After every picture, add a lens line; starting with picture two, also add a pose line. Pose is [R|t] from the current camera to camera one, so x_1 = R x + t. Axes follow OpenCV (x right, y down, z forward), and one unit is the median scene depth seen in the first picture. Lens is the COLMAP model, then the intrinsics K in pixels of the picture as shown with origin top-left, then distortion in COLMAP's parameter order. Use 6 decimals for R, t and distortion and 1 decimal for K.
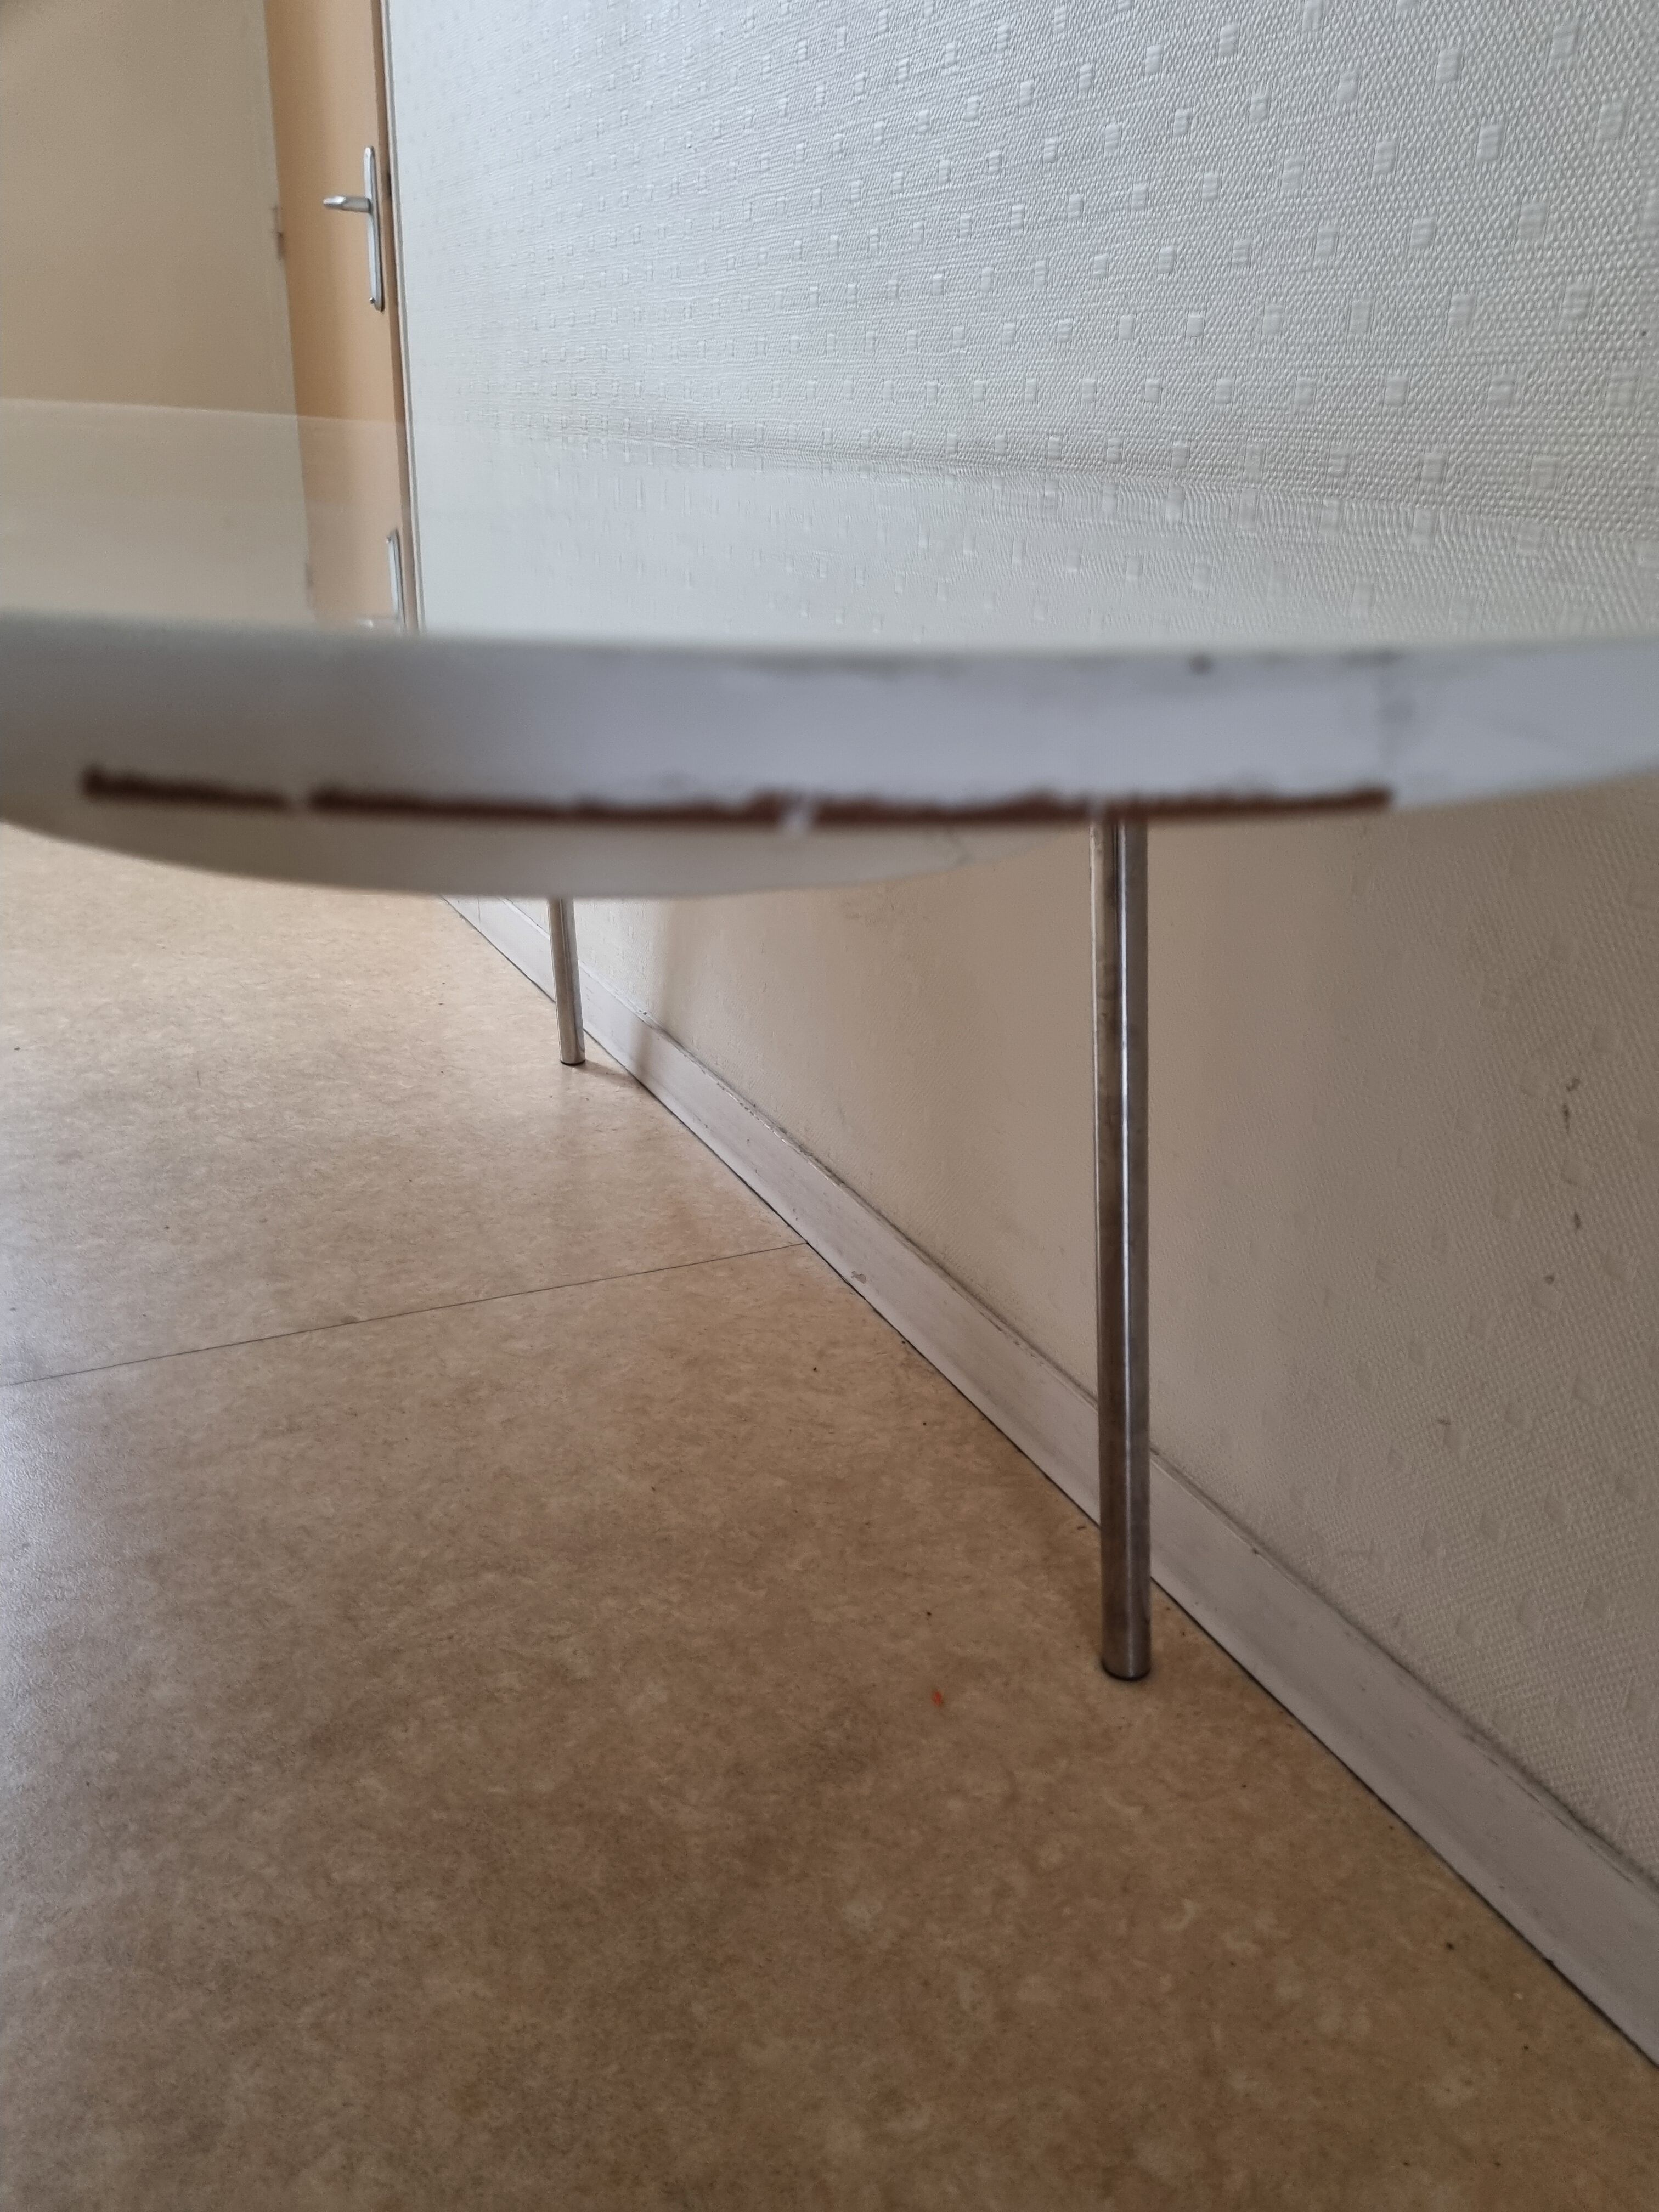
lens RADIAL K [[1647.0, 0, 859.0], [0, 1647.0, 1148.6], [0, 0, 1]] dist [0.067369, -0.057781]
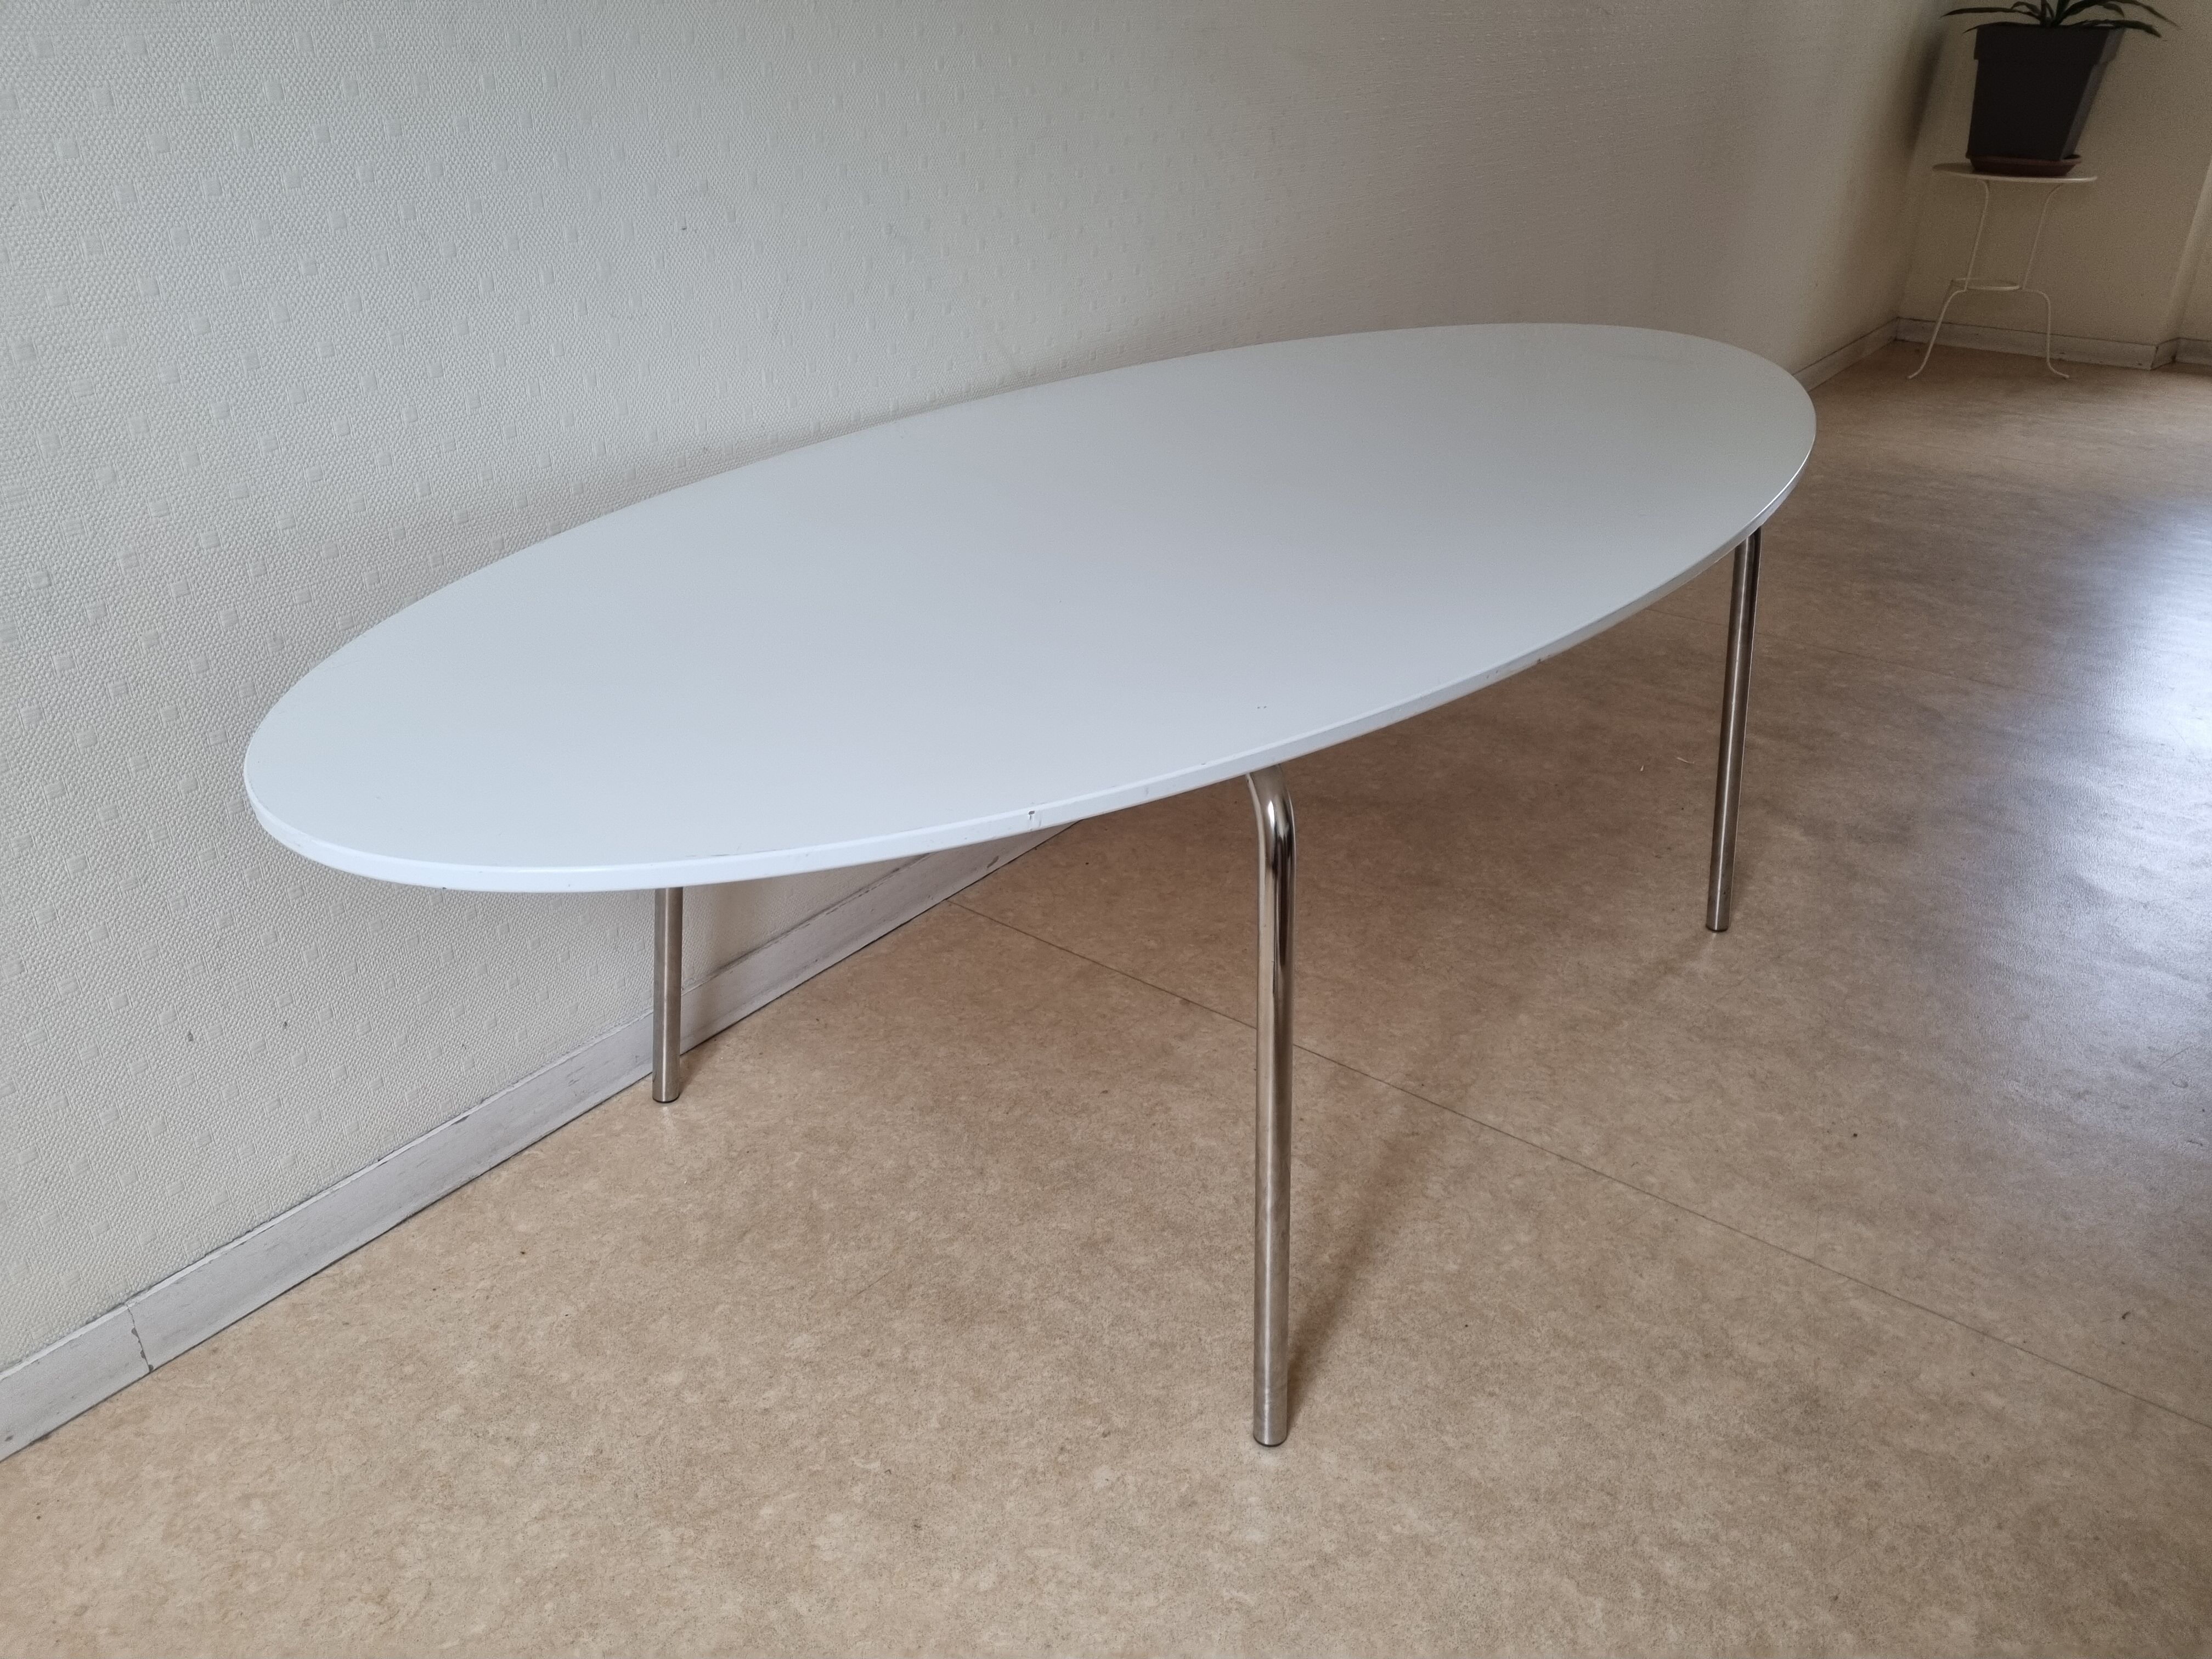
lens RADIAL K [[1647.0, 0, 1122.2], [0, 1647.0, 840.5], [0, 0, 1]] dist [0.067369, -0.057781]
pose [[-0.449079, -0.457618, 0.767408, -1.852304], [0.320770, 0.719055, 0.616495, -1.287314], [-0.833927, 0.523016, -0.176122, 1.663471]]
